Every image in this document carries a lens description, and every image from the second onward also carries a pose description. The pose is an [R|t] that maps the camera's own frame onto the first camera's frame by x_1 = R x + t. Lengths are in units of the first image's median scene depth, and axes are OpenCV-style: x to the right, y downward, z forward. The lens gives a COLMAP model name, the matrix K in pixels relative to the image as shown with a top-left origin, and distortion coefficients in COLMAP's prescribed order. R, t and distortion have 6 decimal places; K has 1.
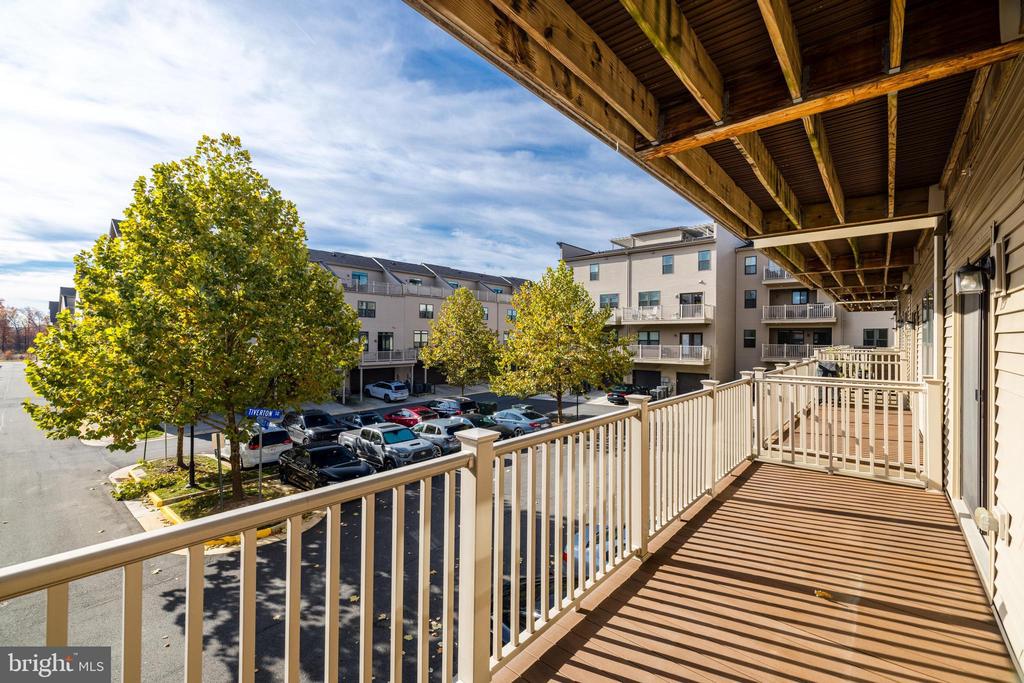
lens RADIAL K [[435.8, 0, 505.1], [0, 435.8, 333.4], [0, 0, 1]] dist [-0.035741, 0.014047]
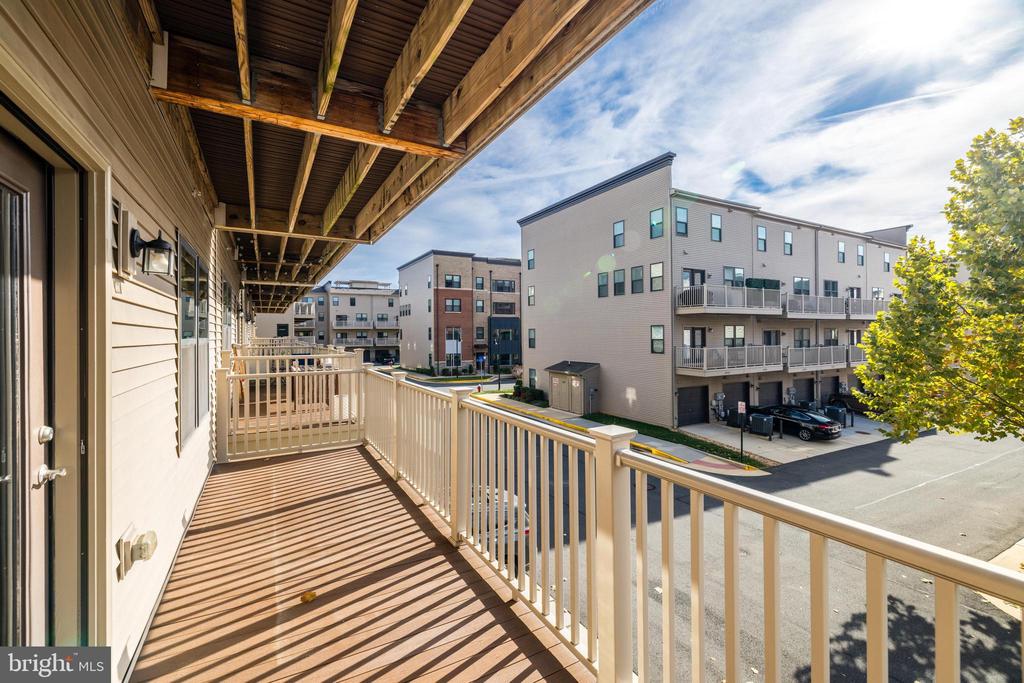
lens RADIAL K [[425.4, 0, 499.0], [0, 425.4, 332.0], [0, 0, 1]] dist [-0.018490, -0.000177]
pose [[-0.337984, -0.010404, -0.941094, 1.345878], [0.010584, 0.999834, -0.014854, 0.025751], [0.941092, -0.014981, -0.337818, 1.555328]]
